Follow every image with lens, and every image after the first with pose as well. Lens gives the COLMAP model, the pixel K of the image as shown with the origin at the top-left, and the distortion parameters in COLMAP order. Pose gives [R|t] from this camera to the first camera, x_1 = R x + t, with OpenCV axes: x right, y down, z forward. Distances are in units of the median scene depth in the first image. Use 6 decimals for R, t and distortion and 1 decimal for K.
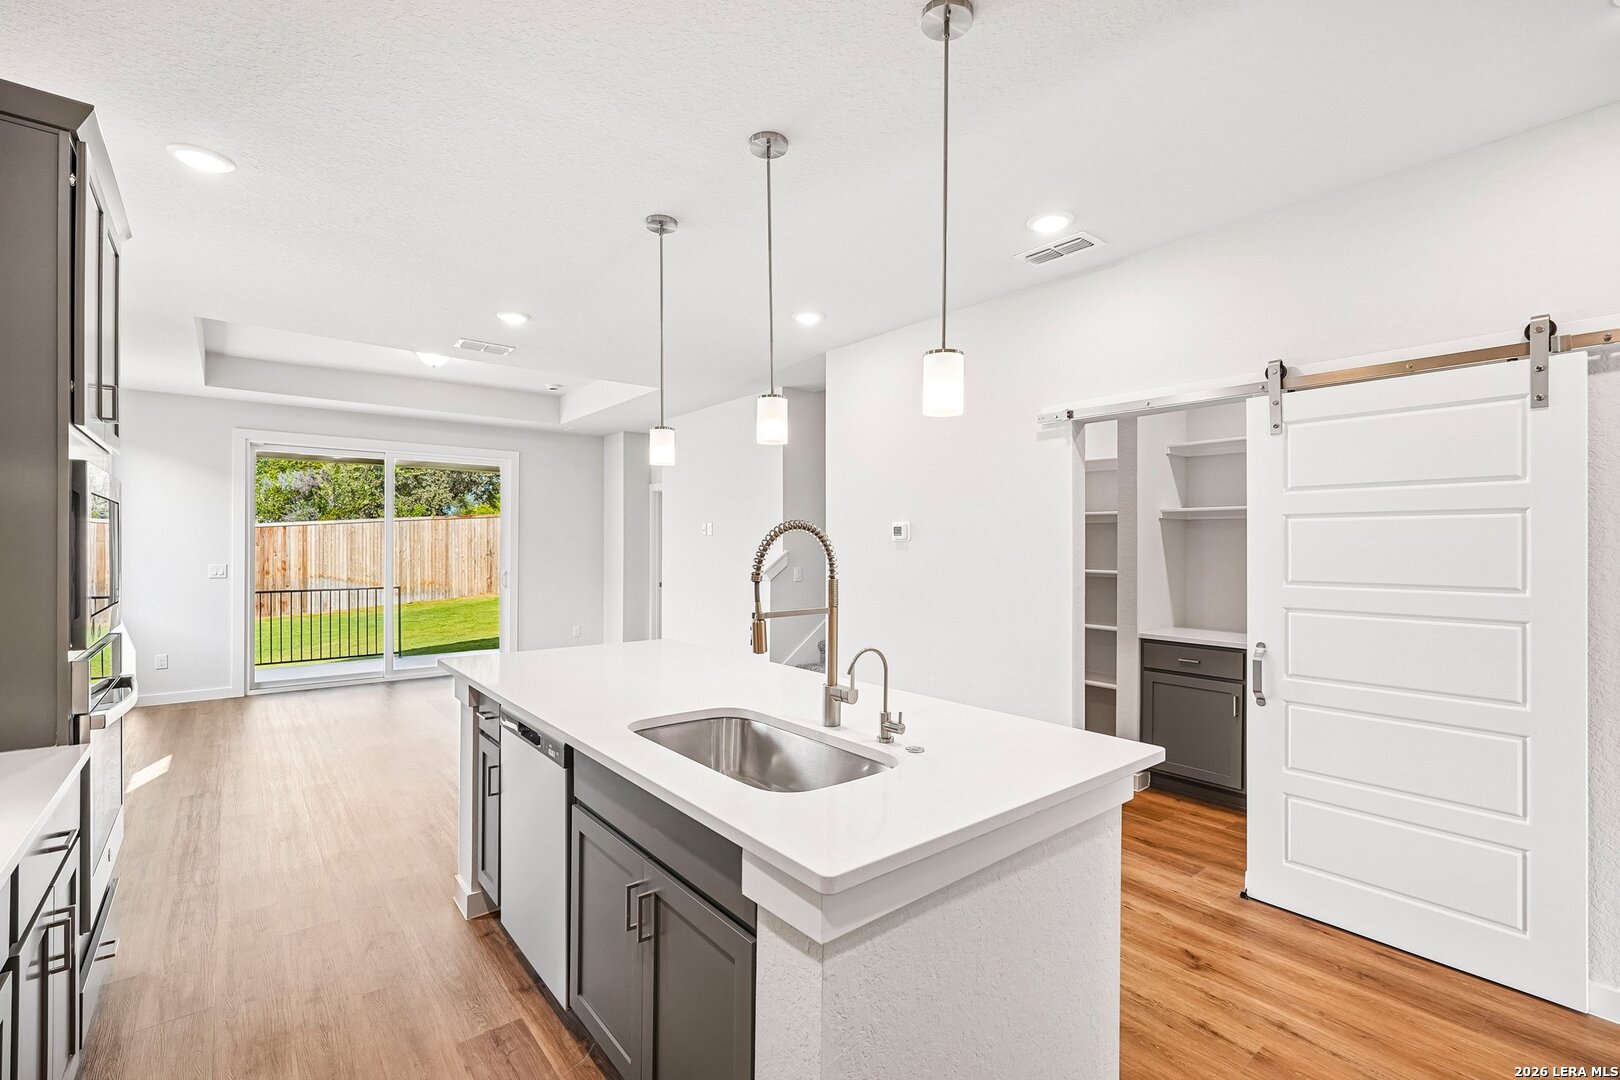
lens RADIAL K [[724.3, 0, 802.0], [0, 724.3, 545.5], [0, 0, 1]] dist [-0.005598, 0.003839]
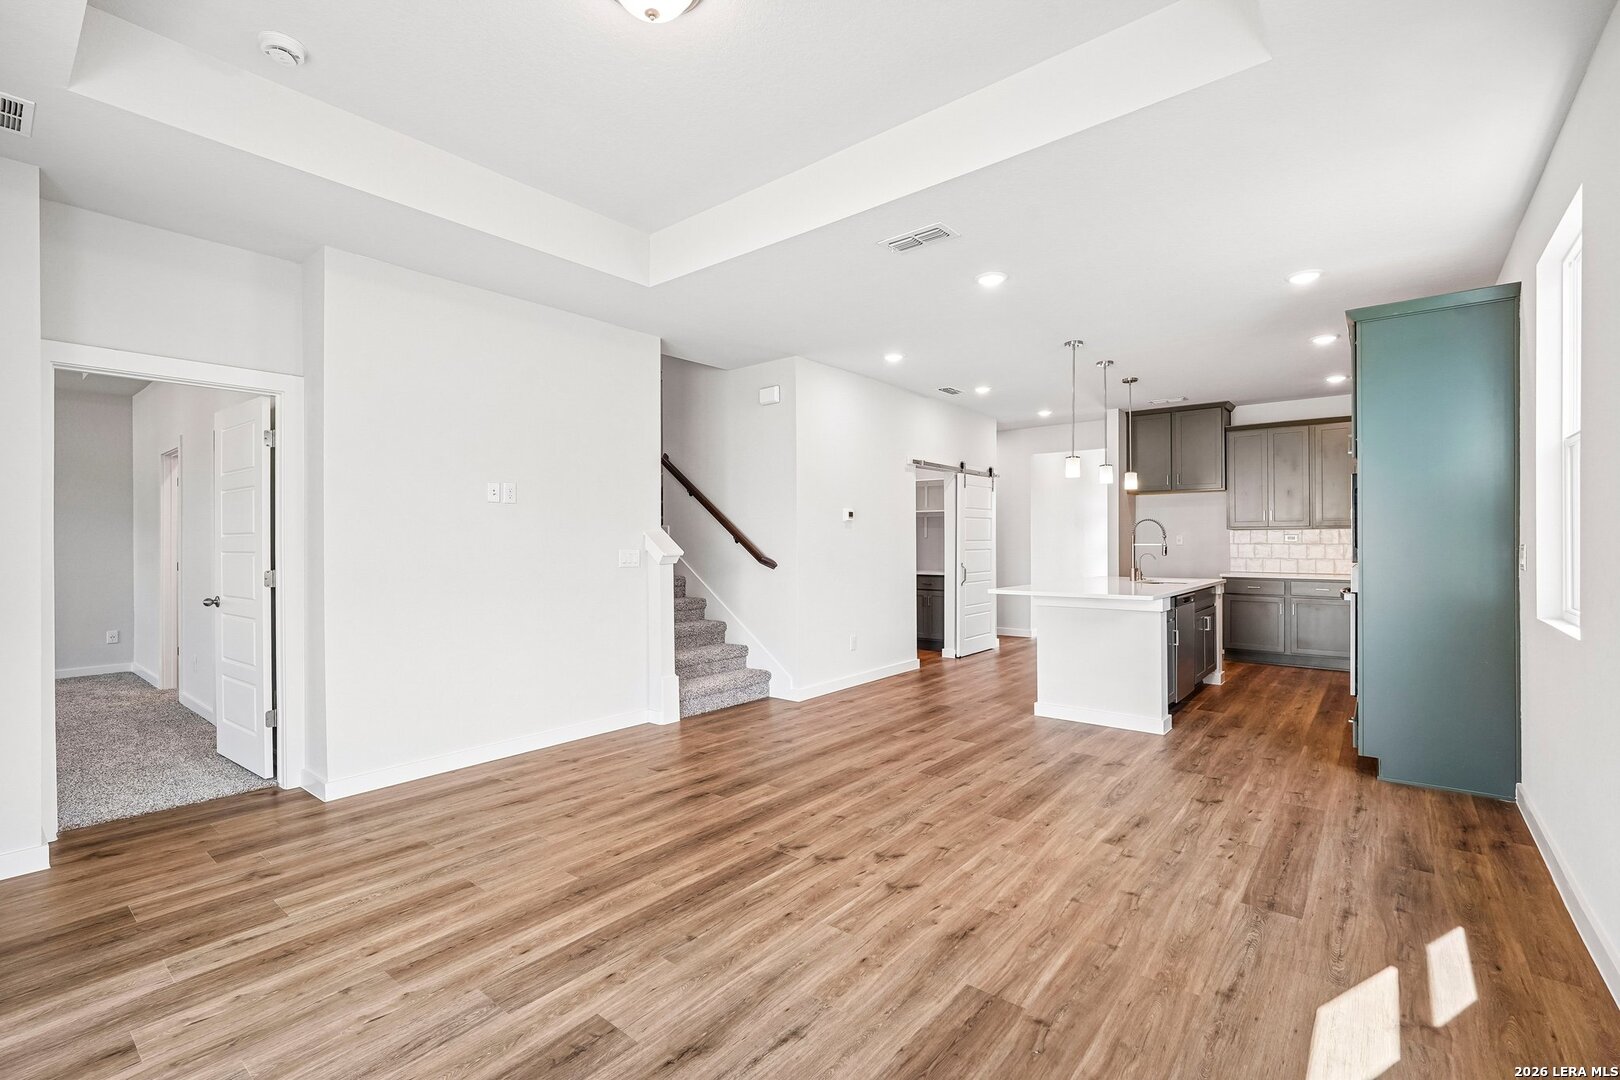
lens RADIAL K [[724.3, 0, 805.6], [0, 724.3, 531.7], [0, 0, 1]] dist [-0.005598, 0.003839]
pose [[-0.215426, 0.013104, 0.976432, -0.367661], [0.003799, 0.999914, -0.012581, 0.009232], [-0.976513, 0.000999, -0.215457, 0.413582]]
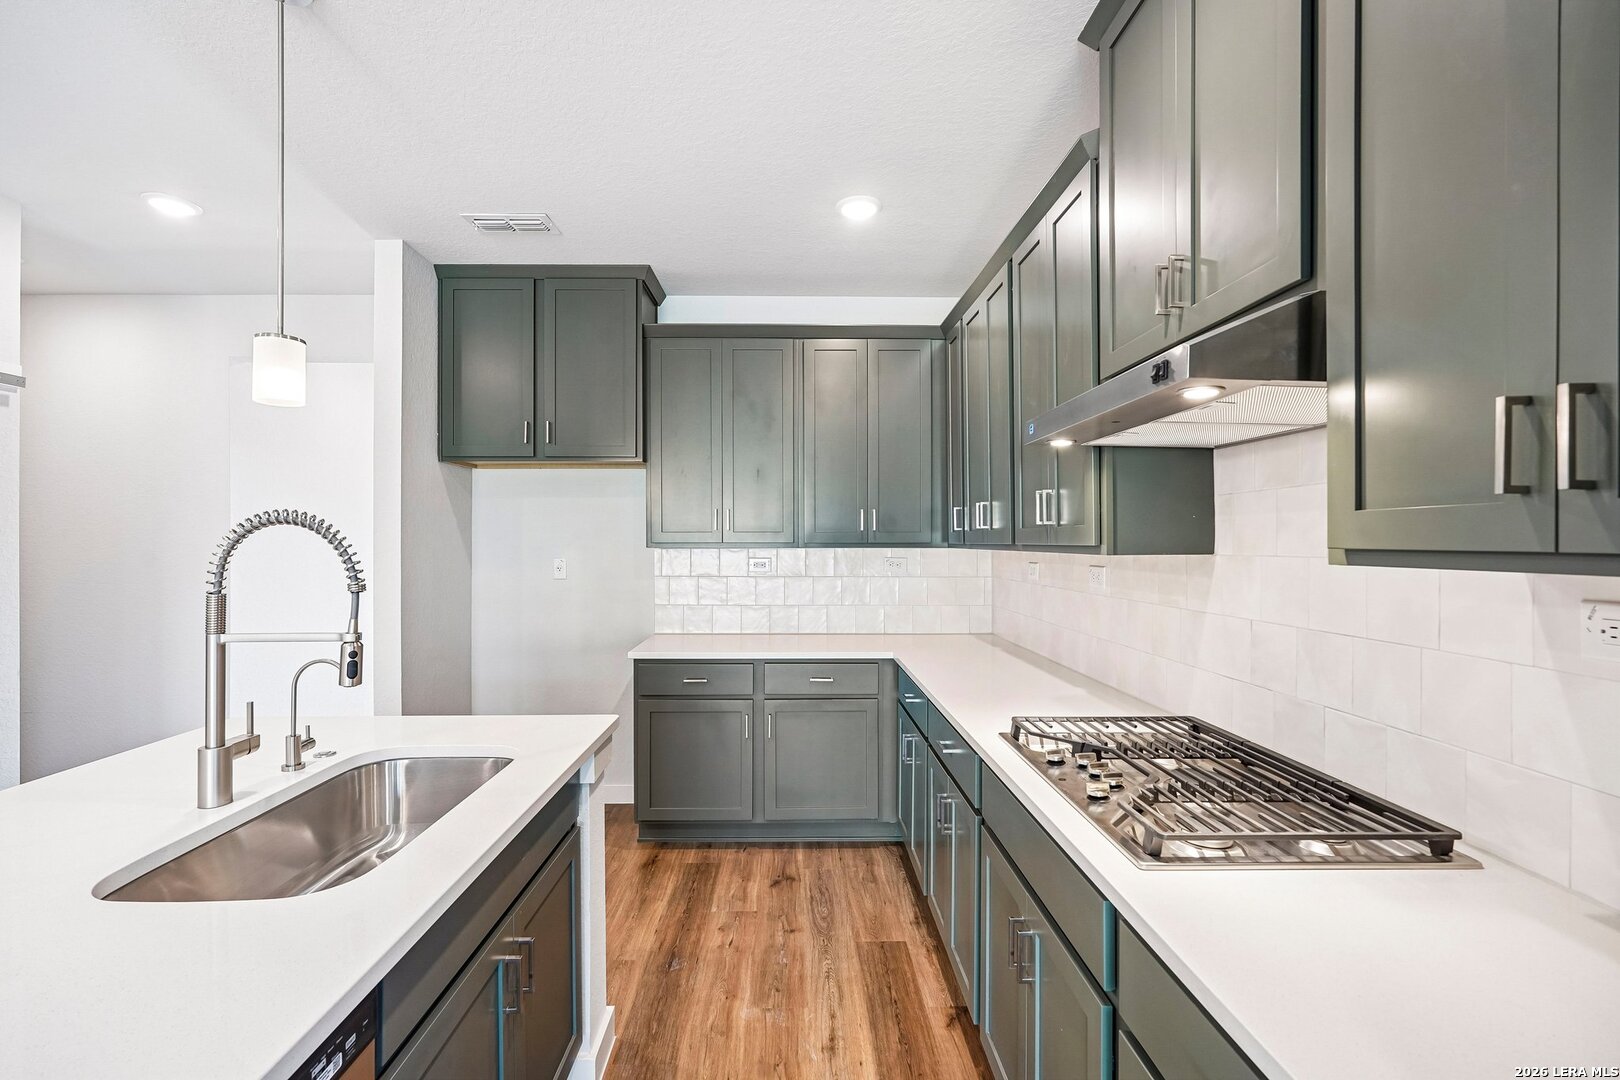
lens RADIAL K [[724.3, 0, 792.5], [0, 724.3, 539.3], [0, 0, 1]] dist [-0.005598, 0.003839]
pose [[-0.791778, -0.000735, 0.610809, -0.108753], [-0.001535, 0.999999, -0.000787, -0.000665], [-0.610807, -0.001561, -0.791778, 0.165243]]
